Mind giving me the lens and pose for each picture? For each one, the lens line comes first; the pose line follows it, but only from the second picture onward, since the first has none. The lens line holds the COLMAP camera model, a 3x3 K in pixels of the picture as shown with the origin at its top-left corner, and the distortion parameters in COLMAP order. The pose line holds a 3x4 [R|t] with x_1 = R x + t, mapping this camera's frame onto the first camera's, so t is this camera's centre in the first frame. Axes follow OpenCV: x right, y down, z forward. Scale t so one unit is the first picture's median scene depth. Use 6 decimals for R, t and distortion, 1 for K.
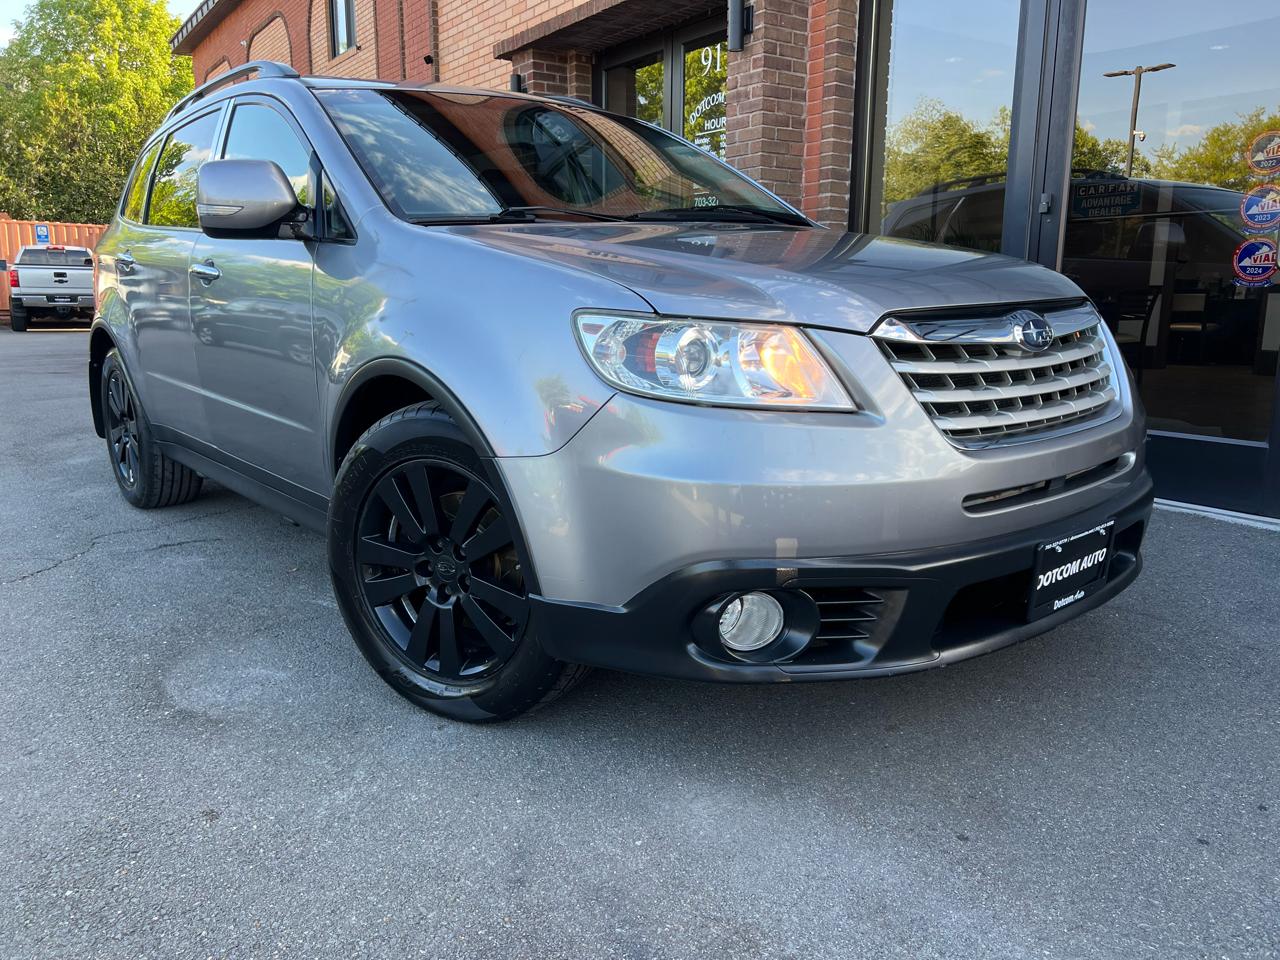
lens RADIAL K [[973.8, 0, 637.5], [0, 973.8, 484.1], [0, 0, 1]] dist [0.057730, -0.072519]
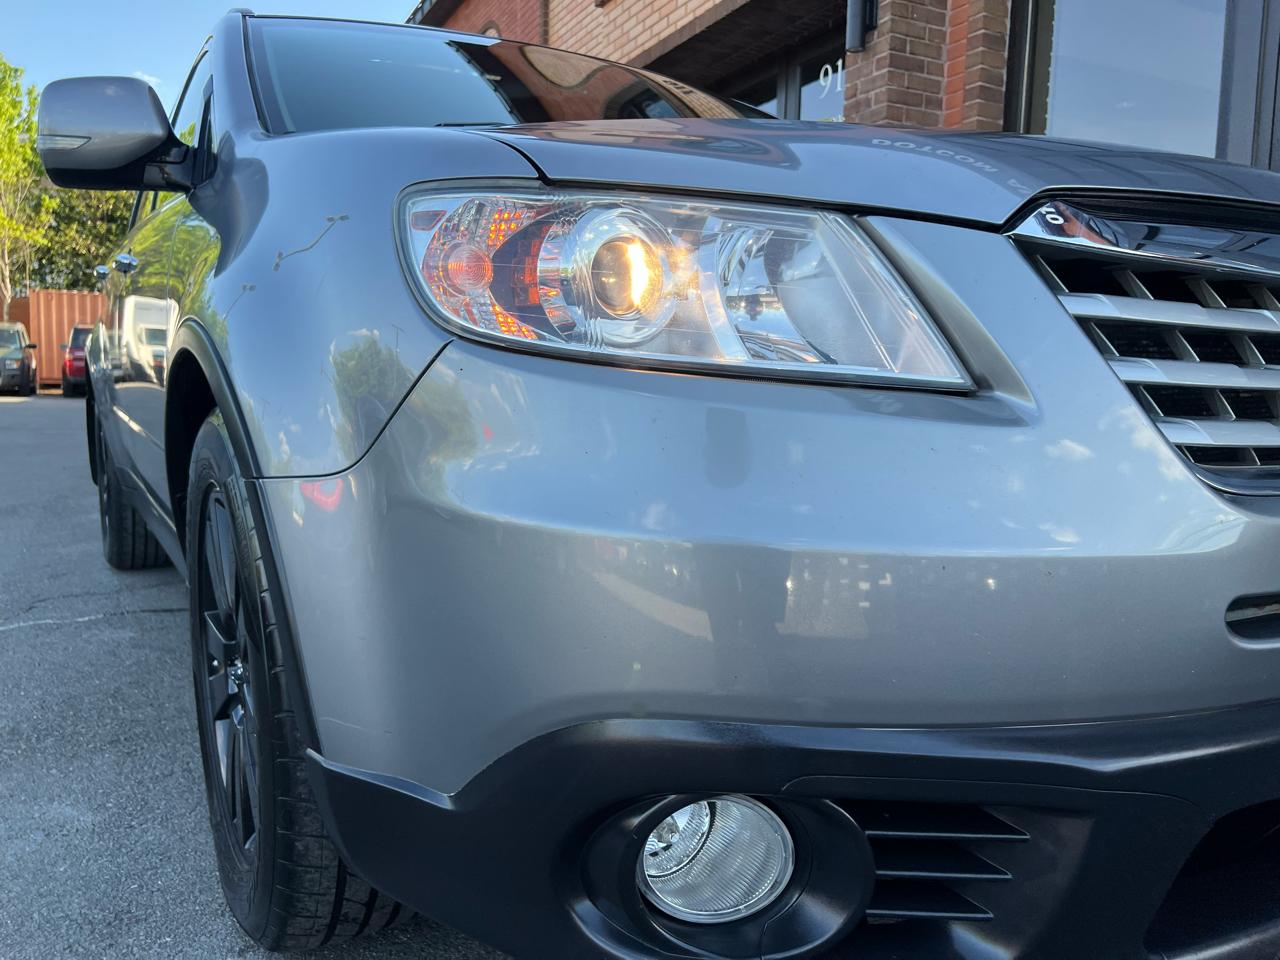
lens RADIAL K [[973.8, 0, 637.5], [0, 973.8, 484.1], [0, 0, 1]] dist [0.057730, -0.072519]
pose [[0.989222, 0.035964, -0.141939, 0.133903], [-0.049027, 0.994767, -0.089634, 0.014081], [0.137972, 0.095627, 0.985809, 0.526420]]
